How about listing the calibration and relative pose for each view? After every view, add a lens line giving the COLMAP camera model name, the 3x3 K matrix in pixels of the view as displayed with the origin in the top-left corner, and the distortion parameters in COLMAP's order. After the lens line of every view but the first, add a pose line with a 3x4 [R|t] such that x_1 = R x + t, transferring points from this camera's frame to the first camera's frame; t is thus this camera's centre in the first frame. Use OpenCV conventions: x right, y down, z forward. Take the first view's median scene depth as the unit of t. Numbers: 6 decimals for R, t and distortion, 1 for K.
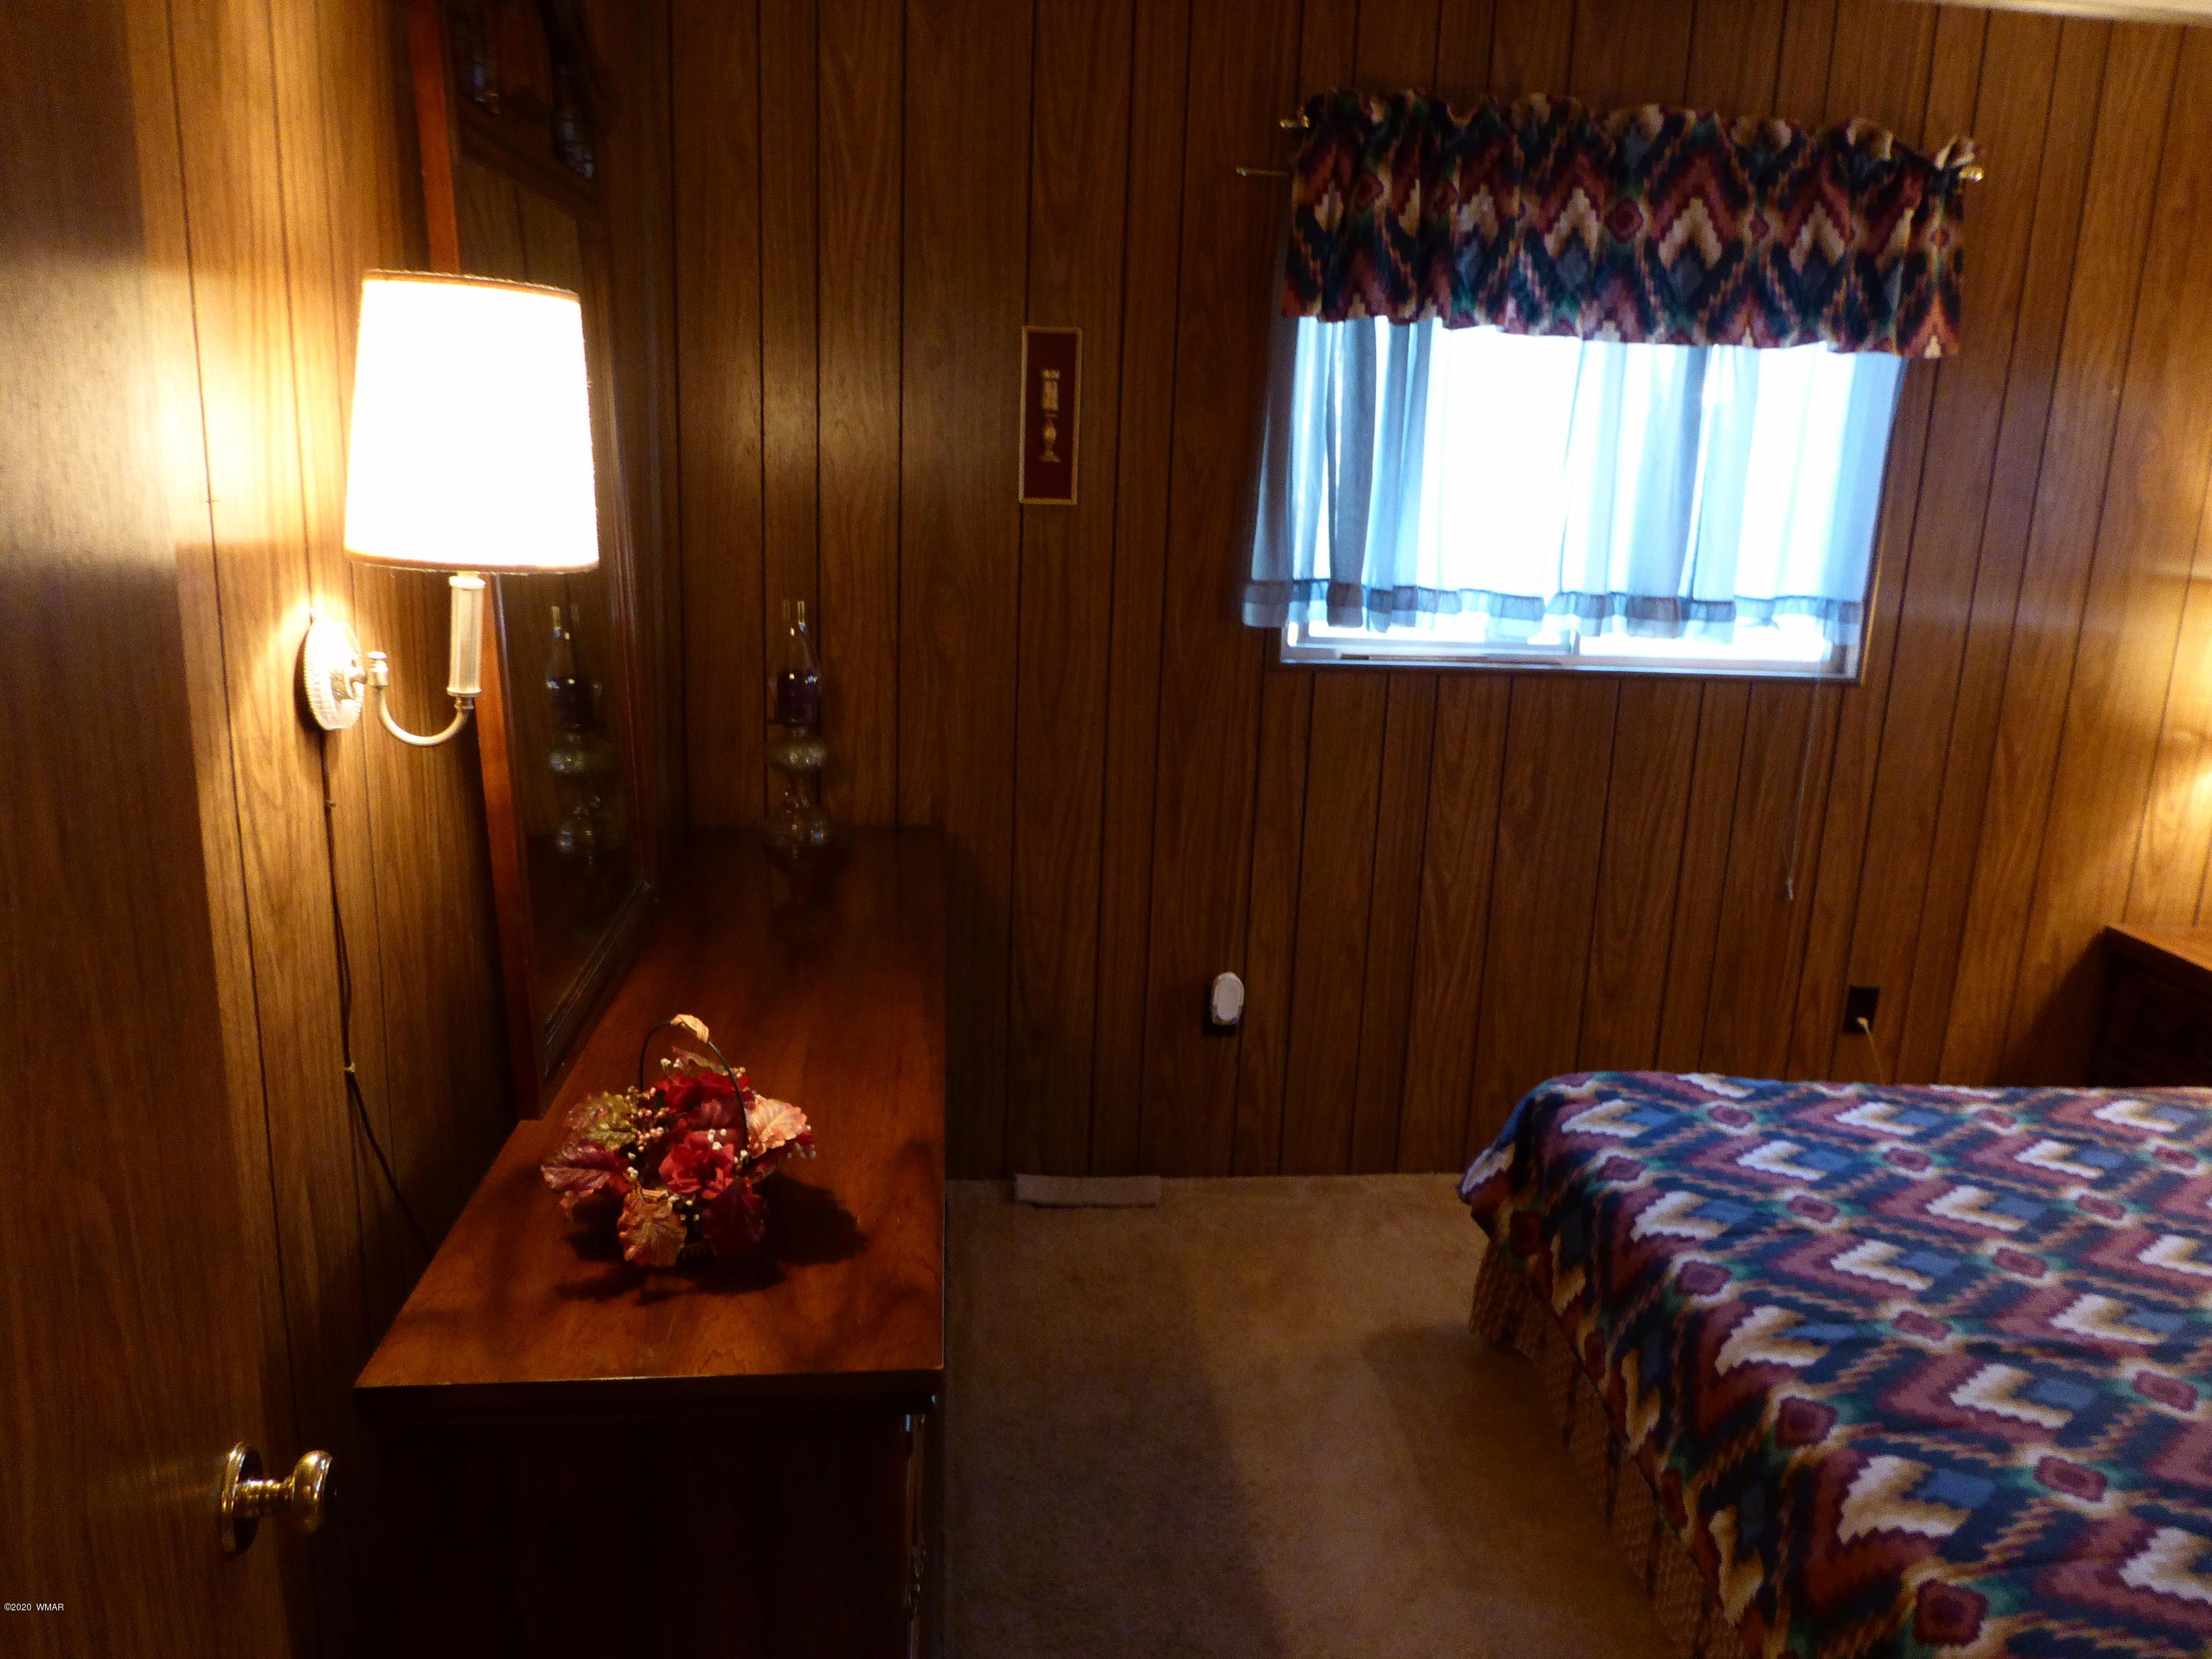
lens RADIAL K [[1570.1, 0, 1174.4], [0, 1570.1, 819.4], [0, 0, 1]] dist [-0.030153, 0.011497]
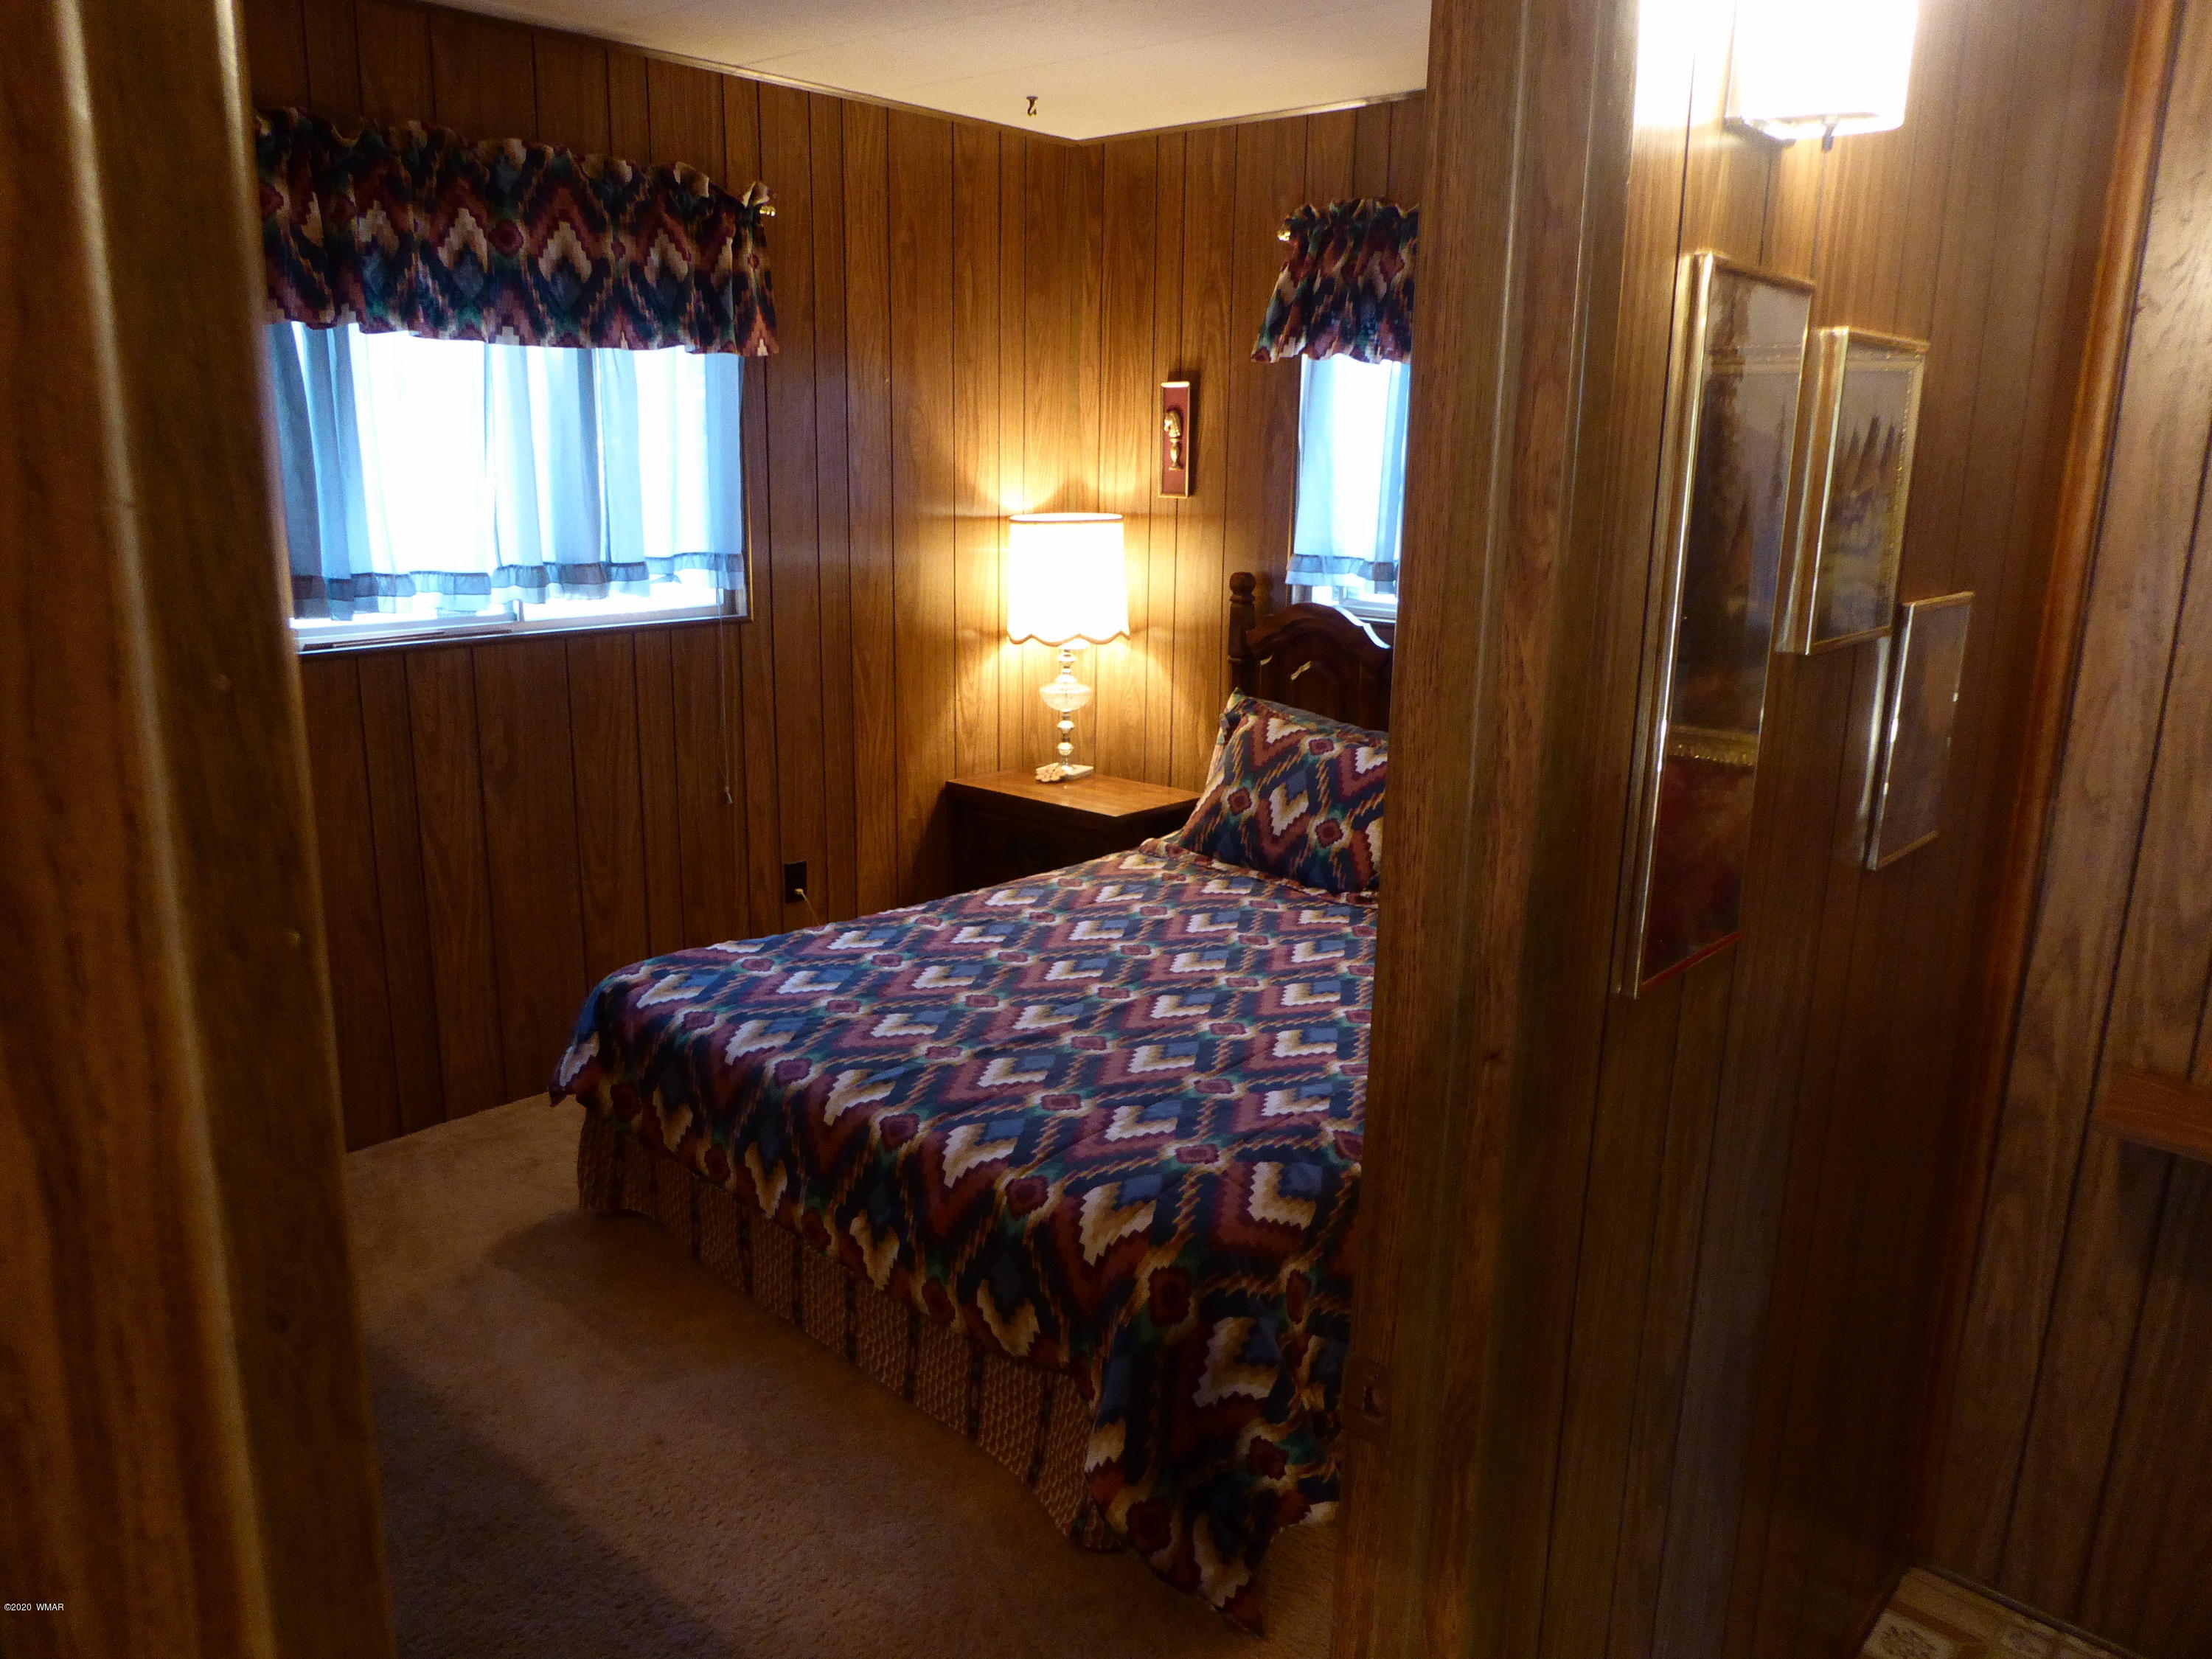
lens RADIAL K [[1570.1, 0, 1101.8], [0, 1570.1, 826.0], [0, 0, 1]] dist [-0.030153, 0.011497]
pose [[0.748855, -0.187445, 0.635673, -0.190926], [0.175521, 0.981012, 0.082505, 0.021489], [-0.639068, 0.049790, 0.767537, -0.134054]]
